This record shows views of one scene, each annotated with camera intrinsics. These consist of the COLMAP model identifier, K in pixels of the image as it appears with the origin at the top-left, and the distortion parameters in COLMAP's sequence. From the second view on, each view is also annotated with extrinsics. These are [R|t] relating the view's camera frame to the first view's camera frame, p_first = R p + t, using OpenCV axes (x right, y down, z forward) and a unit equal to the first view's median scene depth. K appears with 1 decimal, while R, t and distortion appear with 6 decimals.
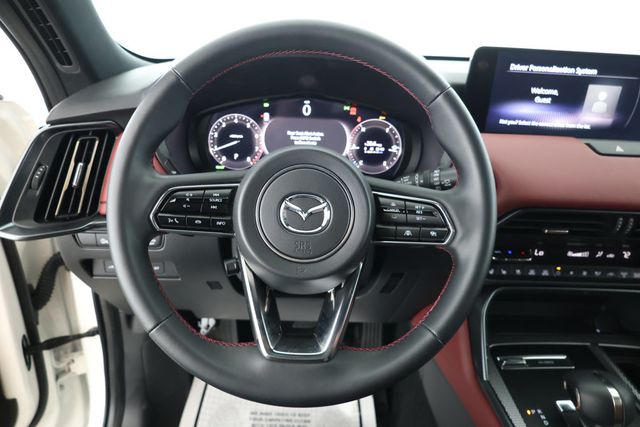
lens RADIAL K [[444.7, 0, 322.7], [0, 444.7, 208.9], [0, 0, 1]] dist [-0.024649, -0.001603]
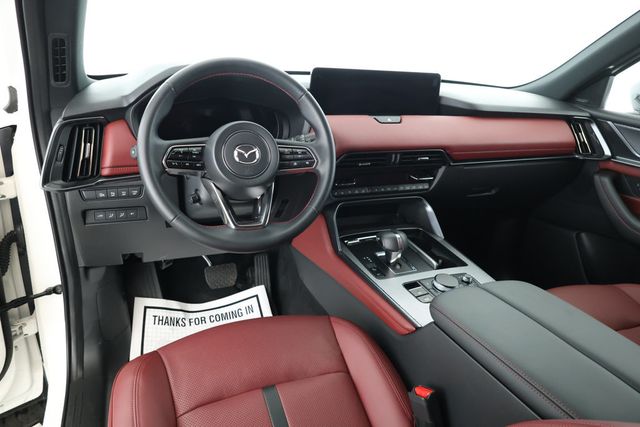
lens RADIAL K [[444.7, 0, 317.4], [0, 444.7, 214.5], [0, 0, 1]] dist [-0.024649, -0.001603]
pose [[0.939698, -0.105287, 0.325396, -0.366418], [0.107650, 0.994130, 0.010789, 0.254528], [-0.324622, 0.024891, 0.945516, -0.865405]]
